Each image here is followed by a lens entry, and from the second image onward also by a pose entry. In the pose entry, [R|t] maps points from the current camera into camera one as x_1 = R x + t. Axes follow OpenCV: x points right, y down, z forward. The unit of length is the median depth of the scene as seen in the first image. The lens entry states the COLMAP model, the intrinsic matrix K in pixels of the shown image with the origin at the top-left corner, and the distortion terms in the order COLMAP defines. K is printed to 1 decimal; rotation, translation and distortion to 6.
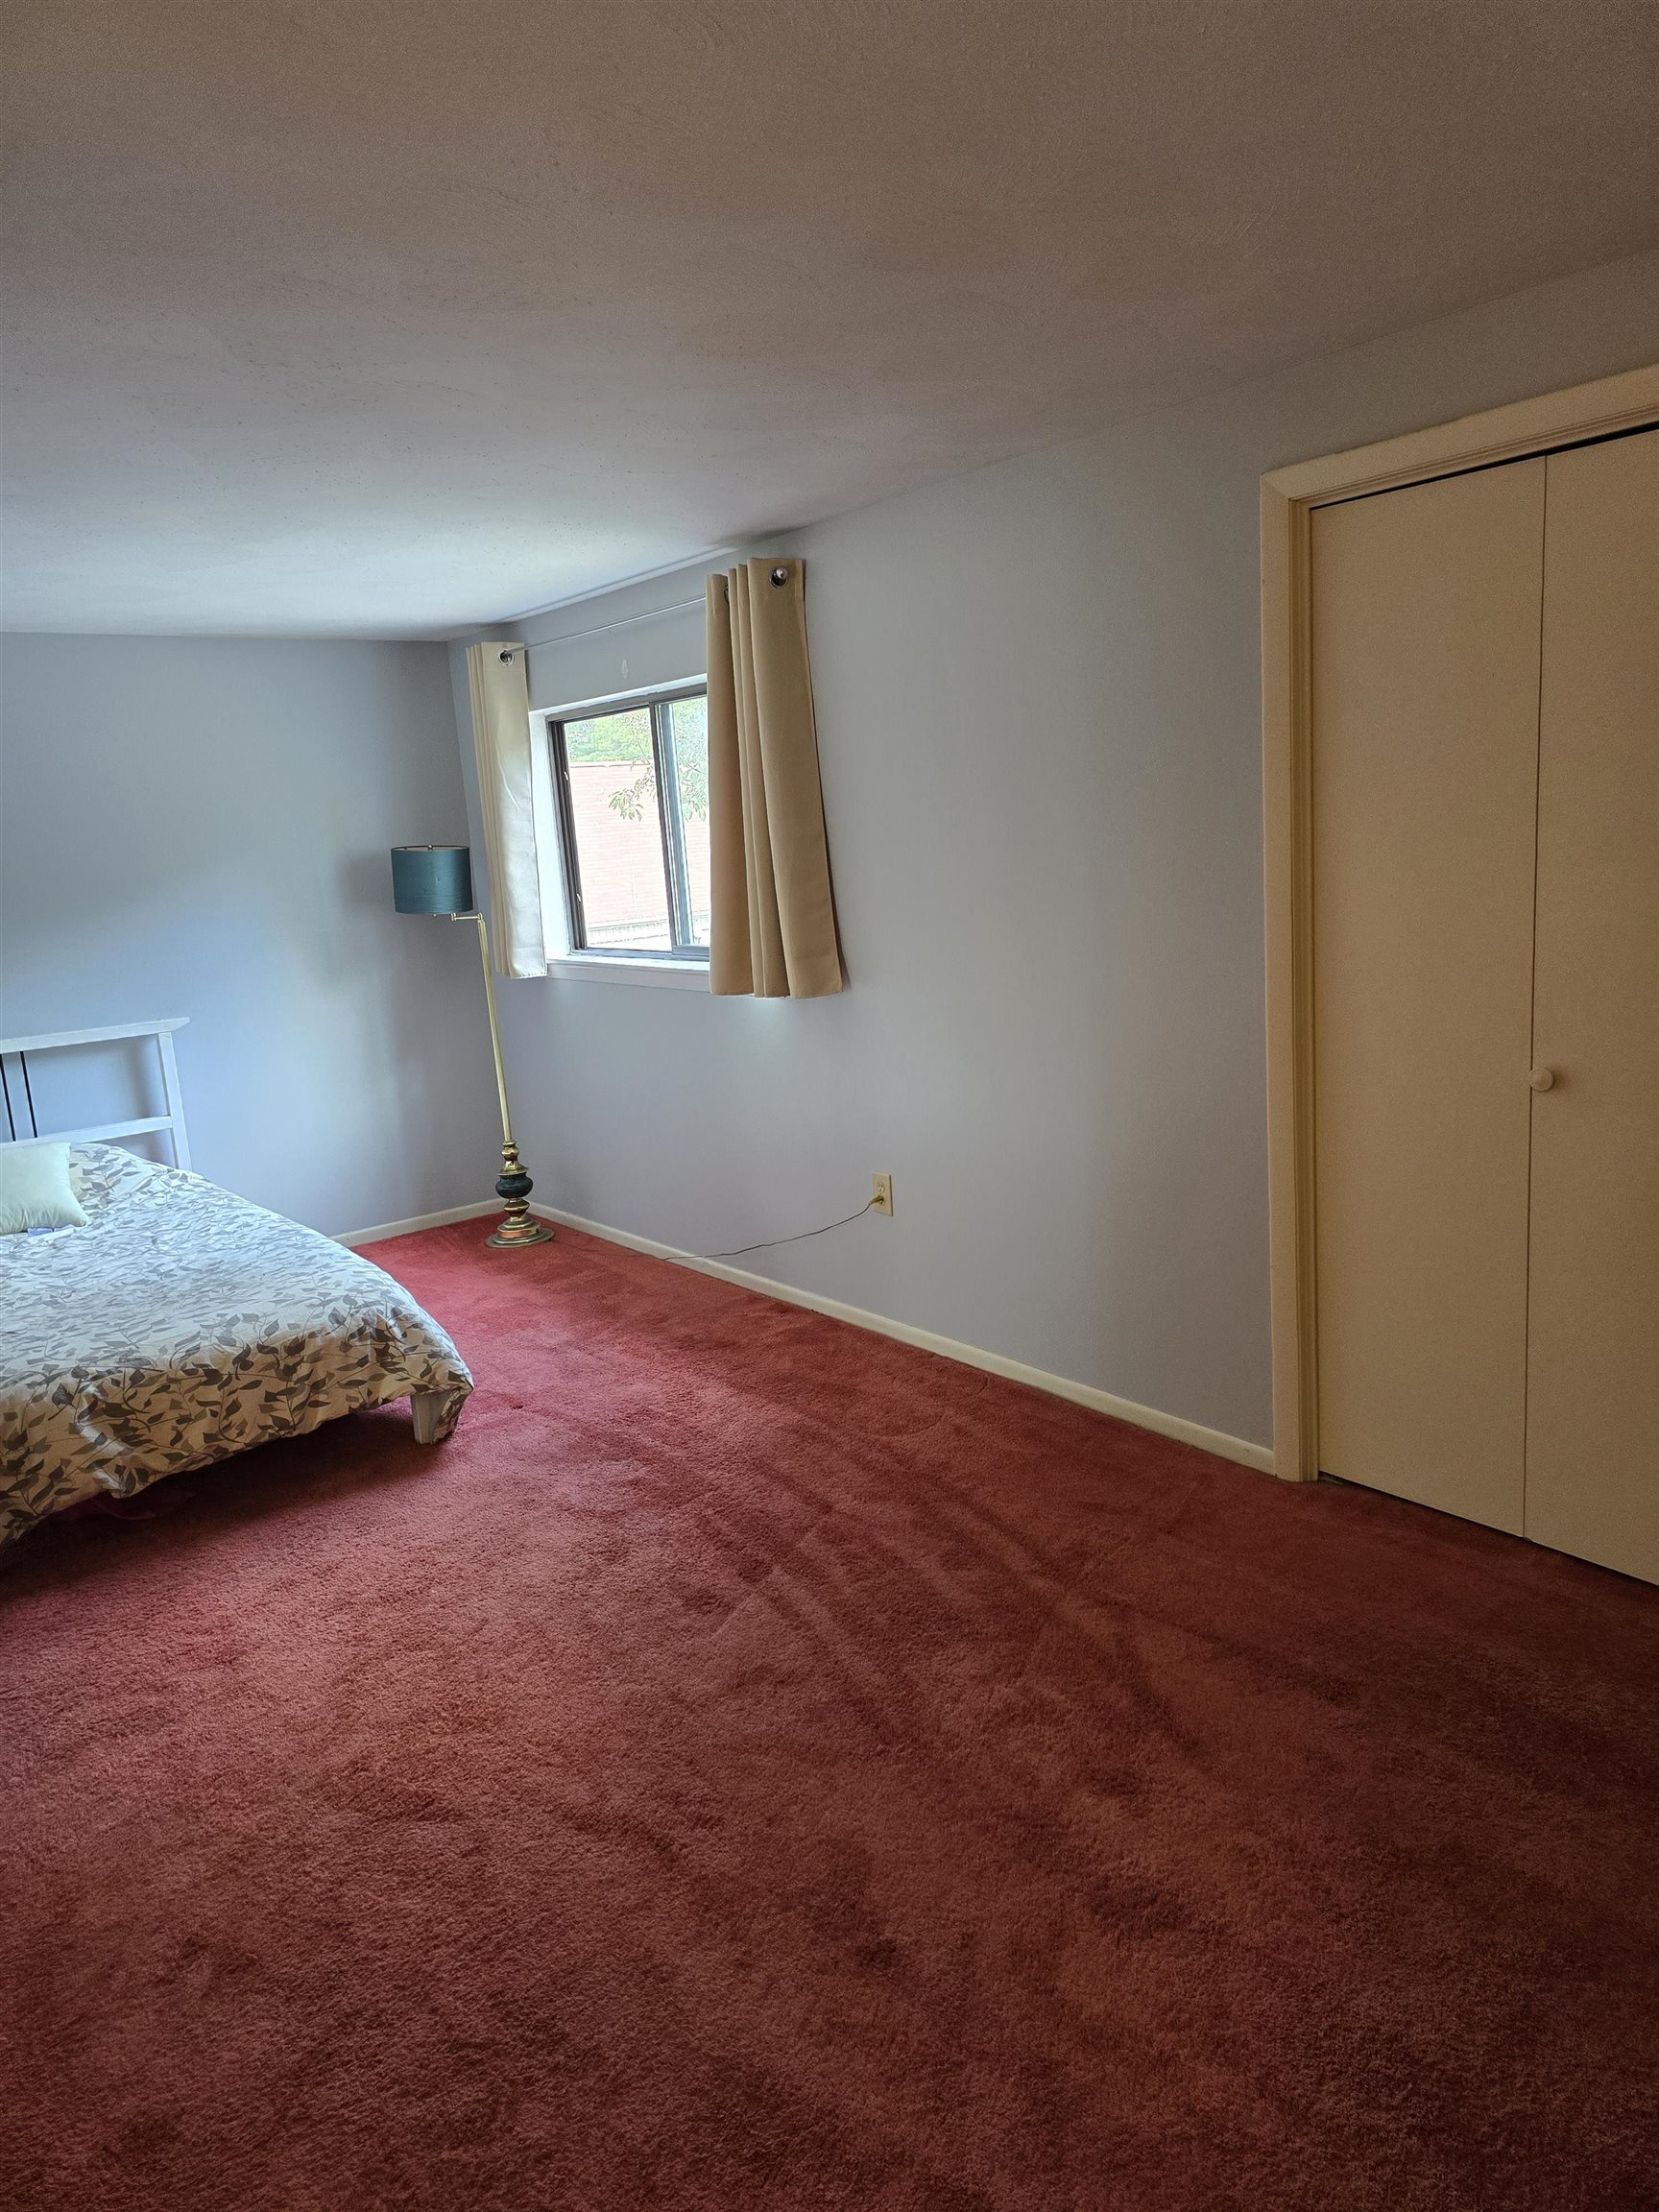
lens RADIAL K [[1472.3, 0, 827.3], [0, 1472.3, 1102.0], [0, 0, 1]] dist [0.072558, -0.075472]
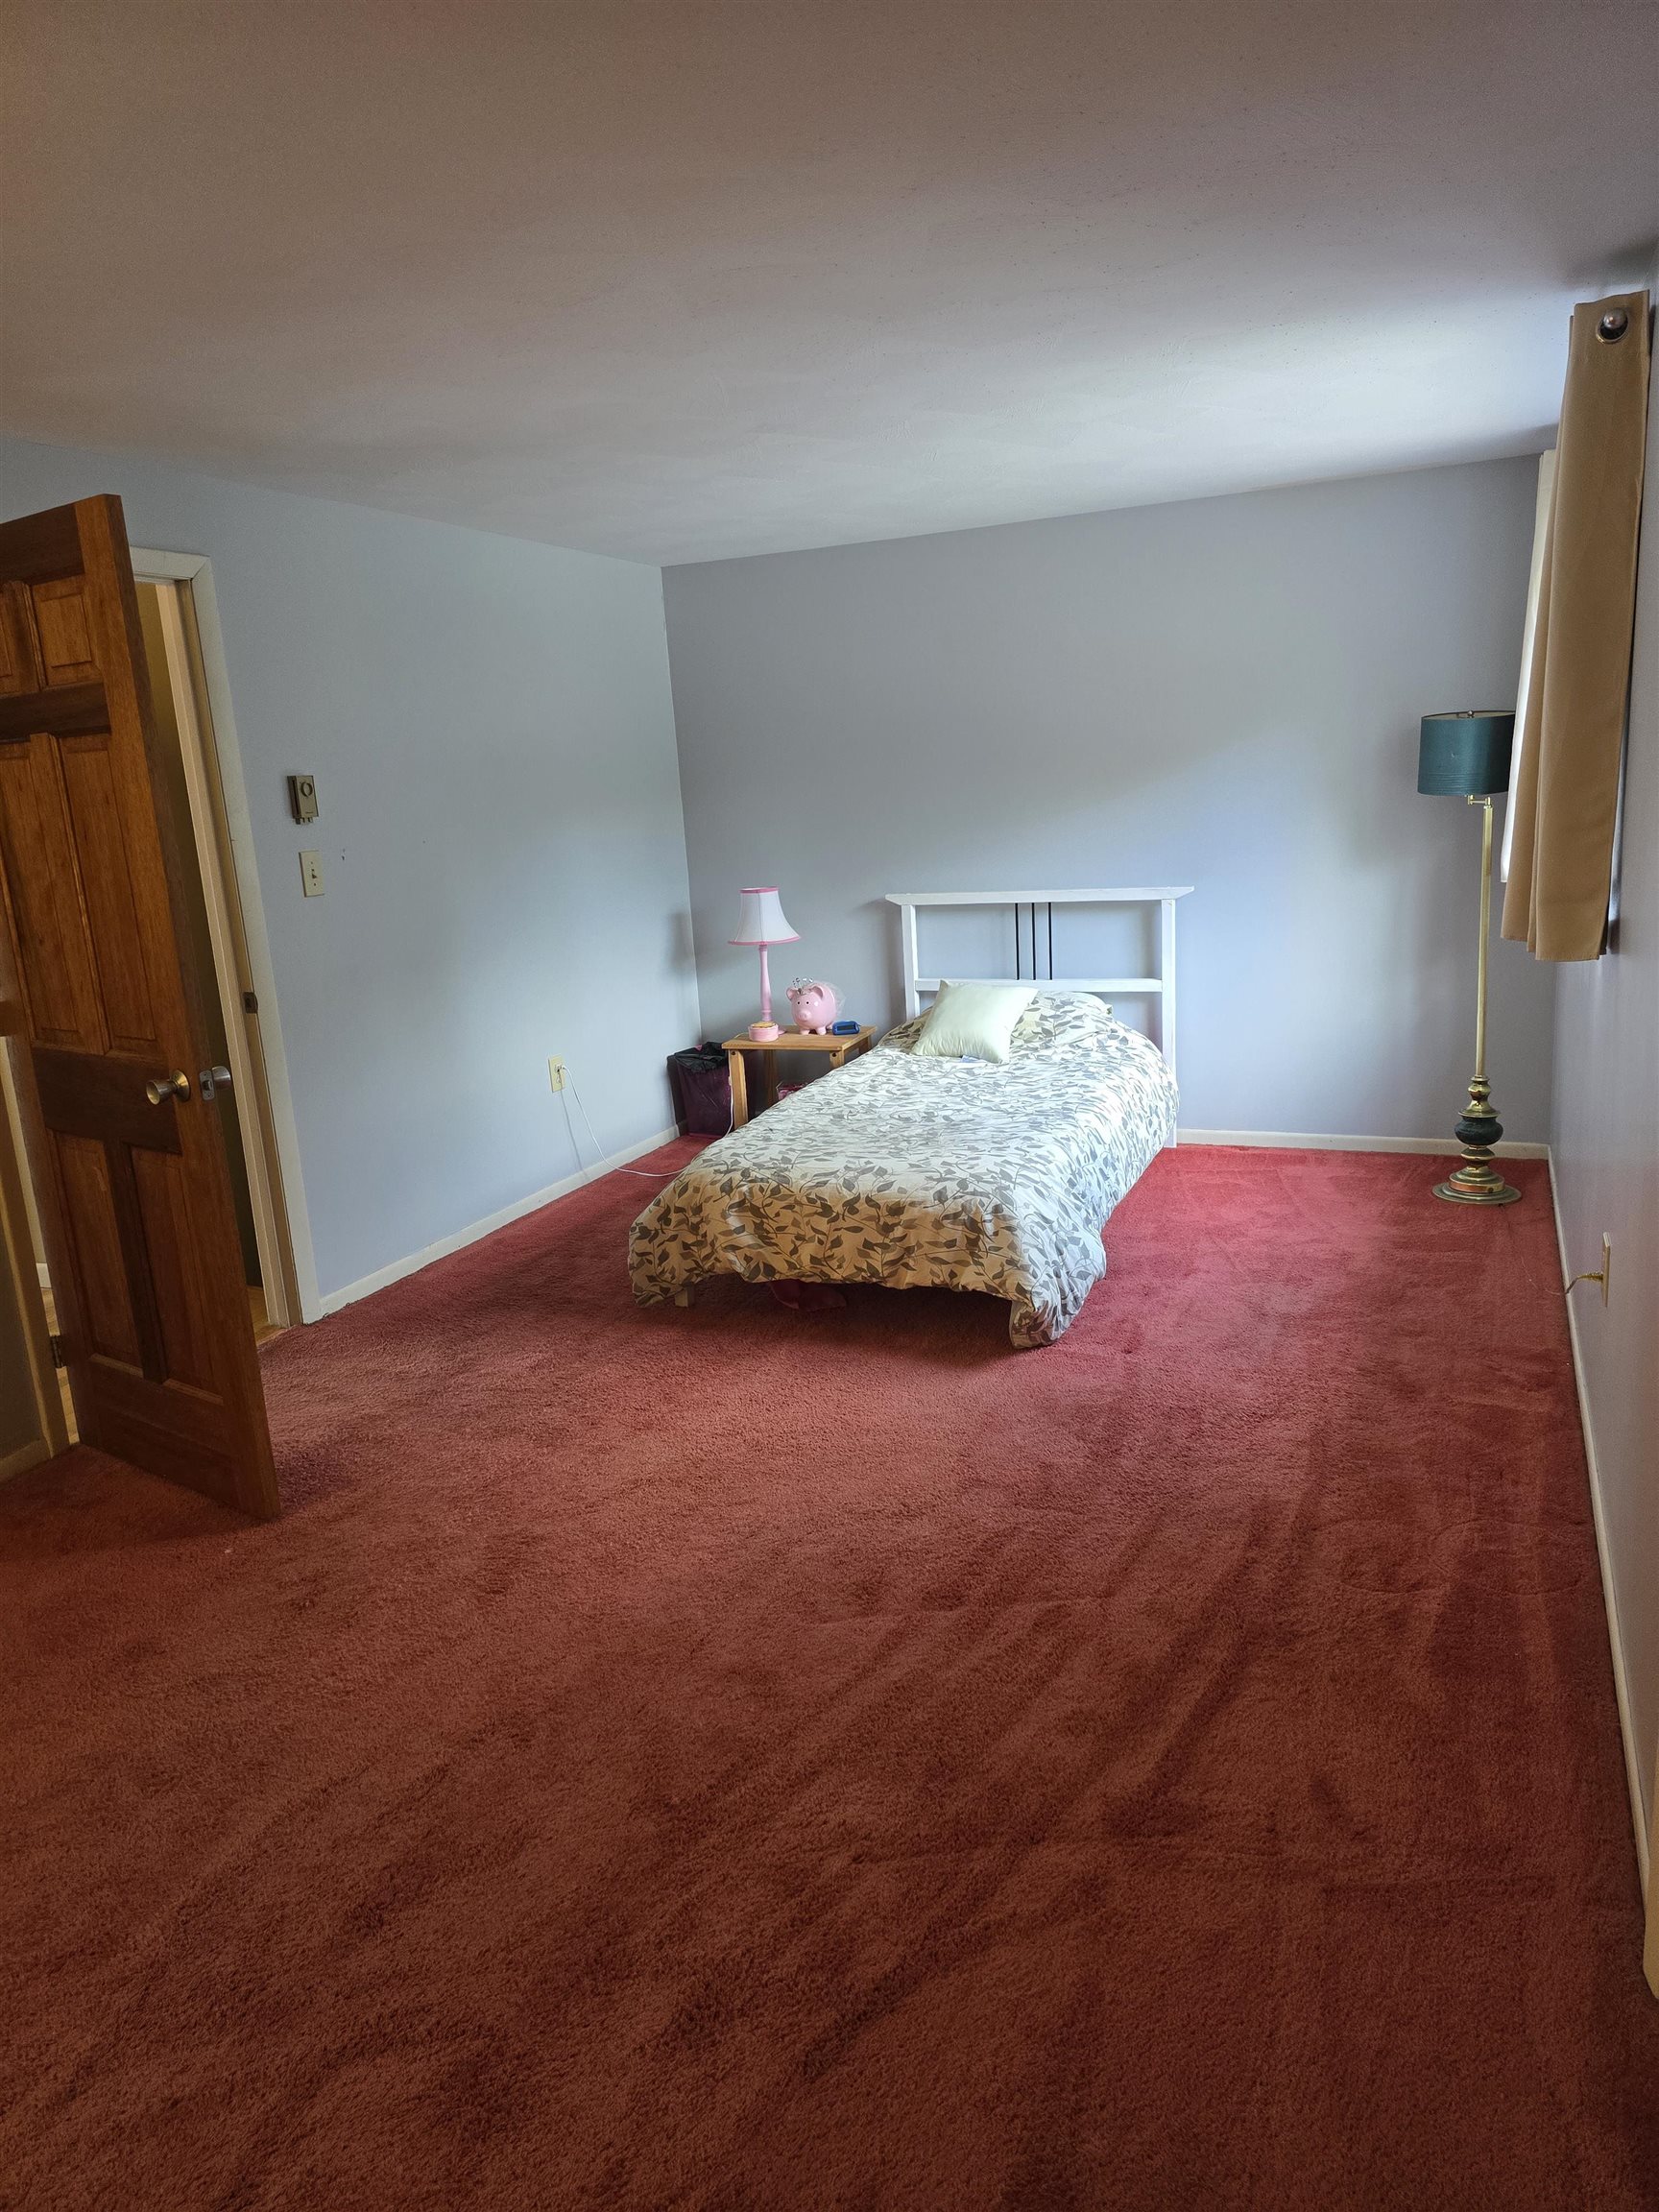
lens RADIAL K [[1472.3, 0, 827.3], [0, 1472.3, 1102.0], [0, 0, 1]] dist [0.072558, -0.075472]
pose [[0.472587, 0.236296, -0.849015, 0.497824], [-0.137389, 0.971359, 0.193872, -0.109297], [0.870509, 0.025023, 0.491516, 0.417652]]
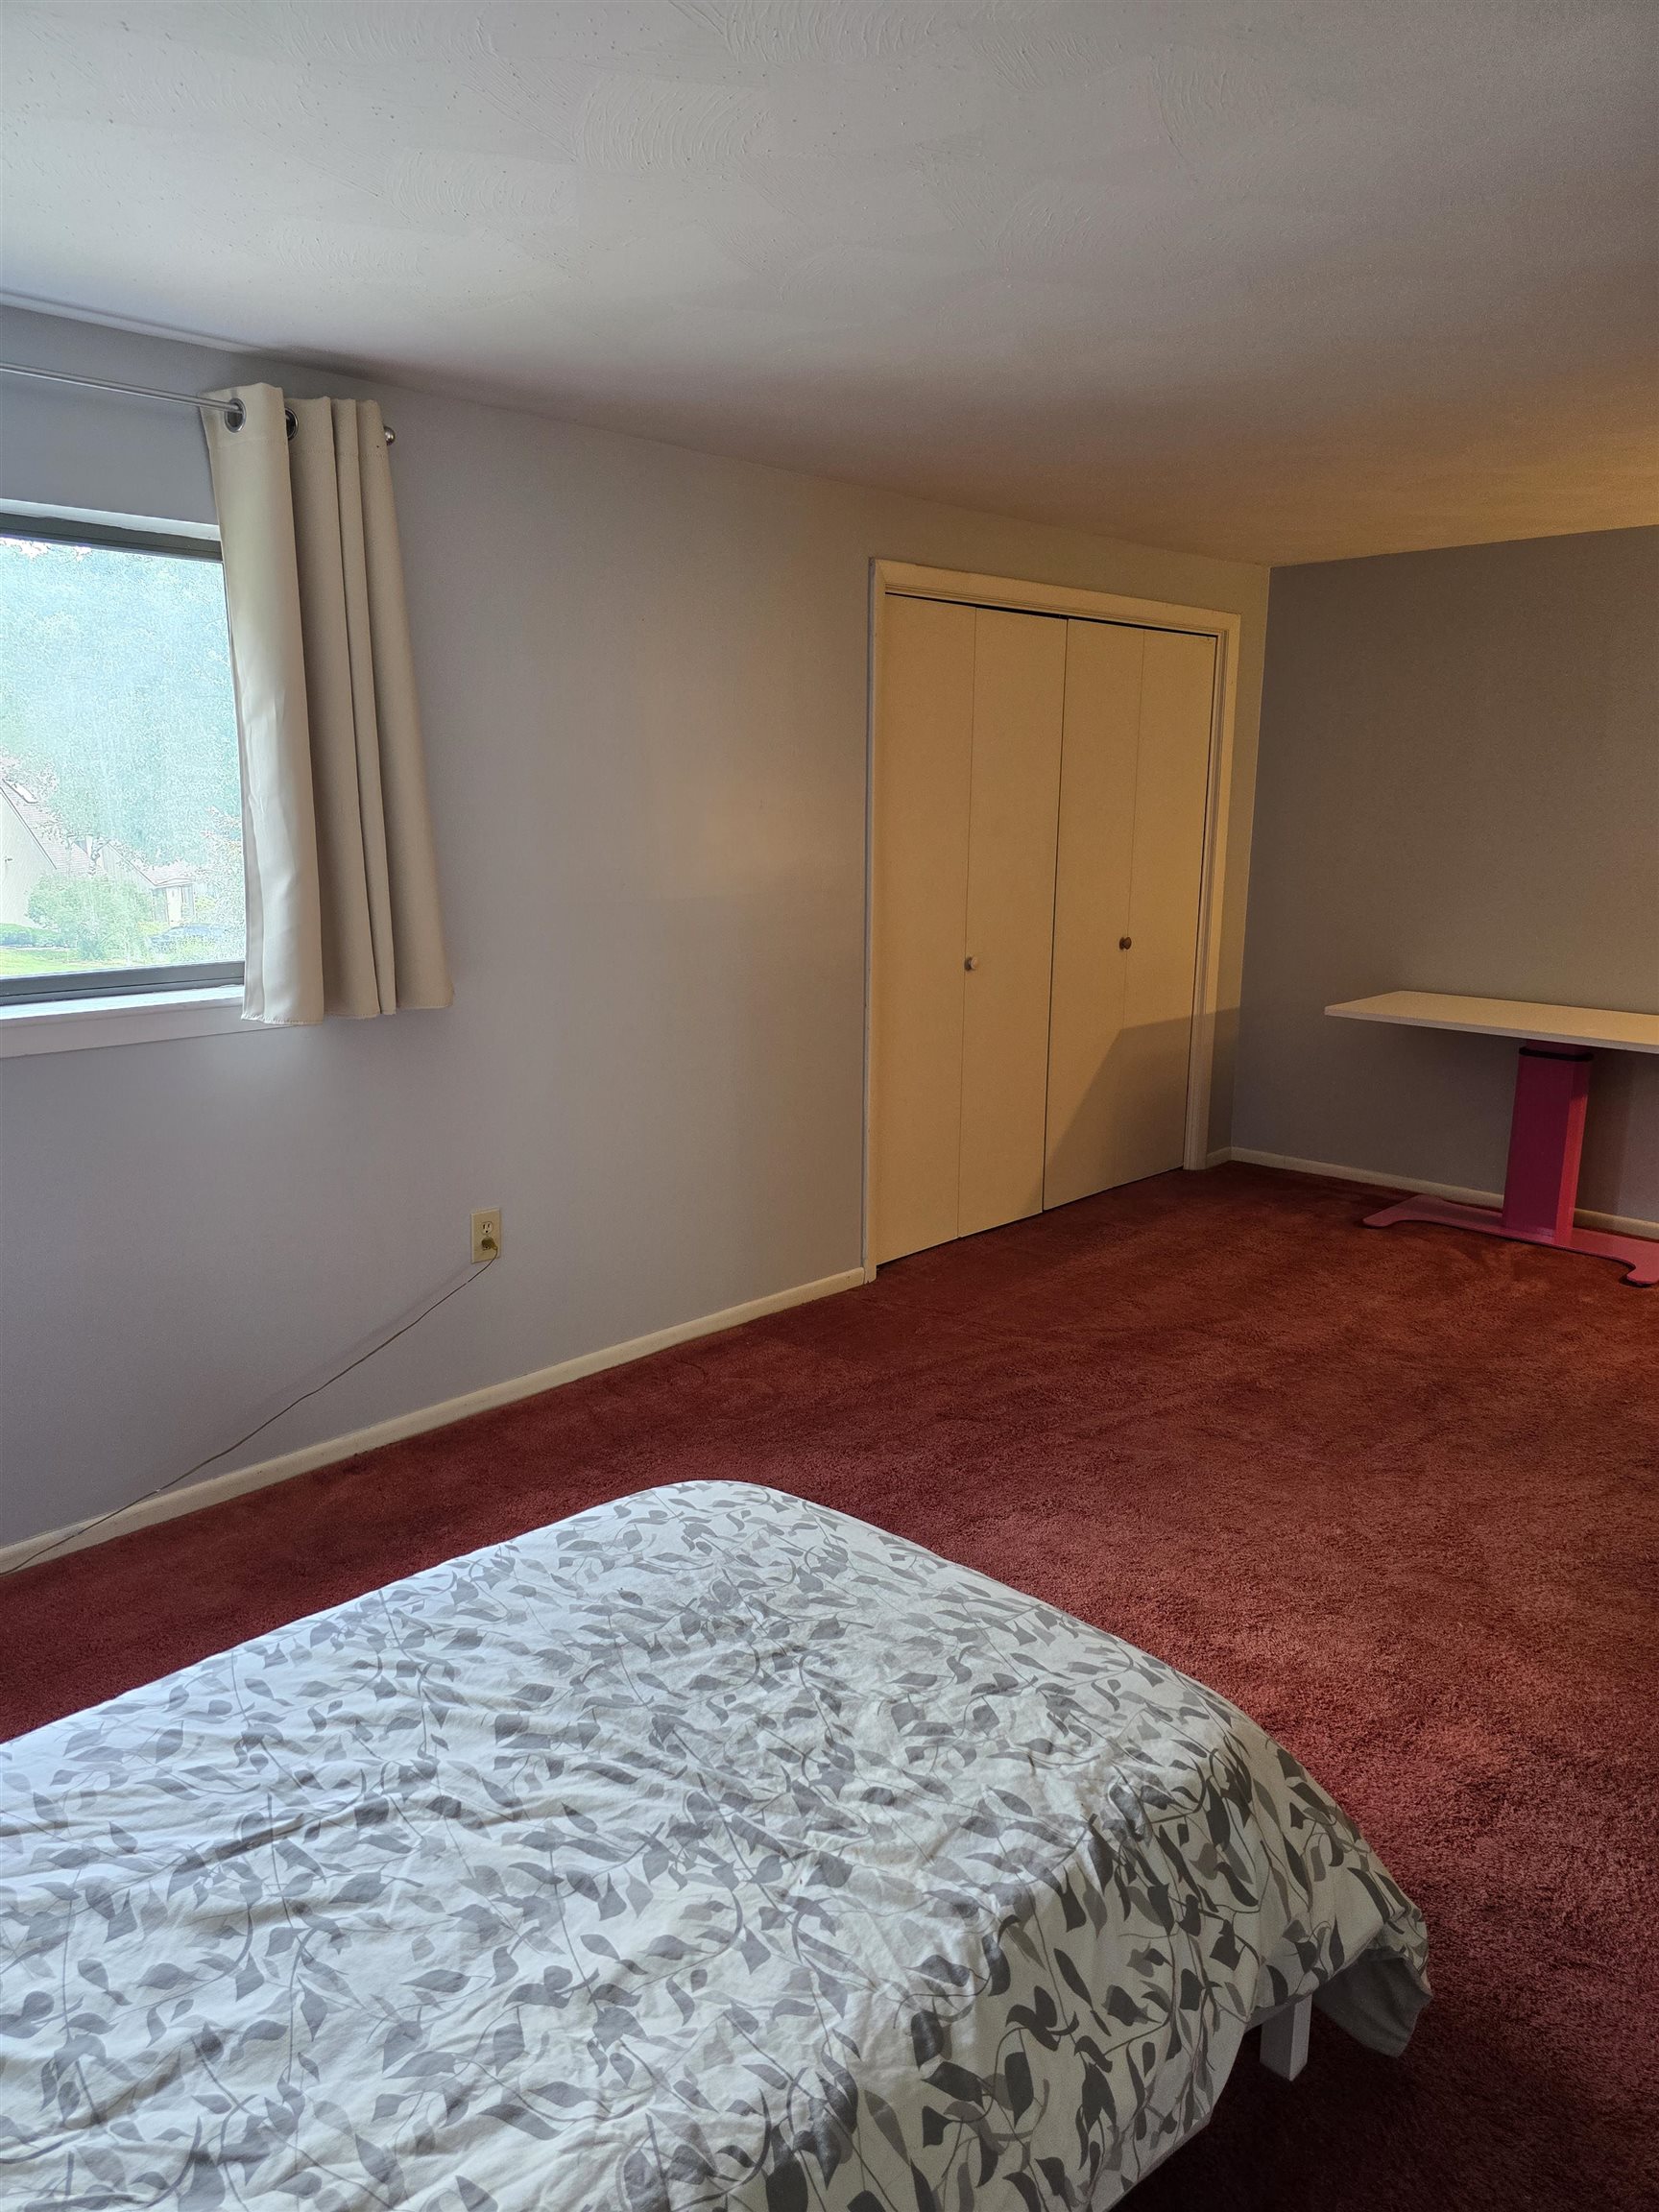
lens RADIAL K [[1467.5, 0, 818.1], [0, 1467.5, 1112.2], [0, 0, 1]] dist [0.070428, -0.066103]
pose [[-0.115260, -0.136848, 0.983864, -0.919850], [0.193432, 0.968412, 0.157359, -0.116026], [-0.974320, 0.208448, -0.085148, 1.019970]]
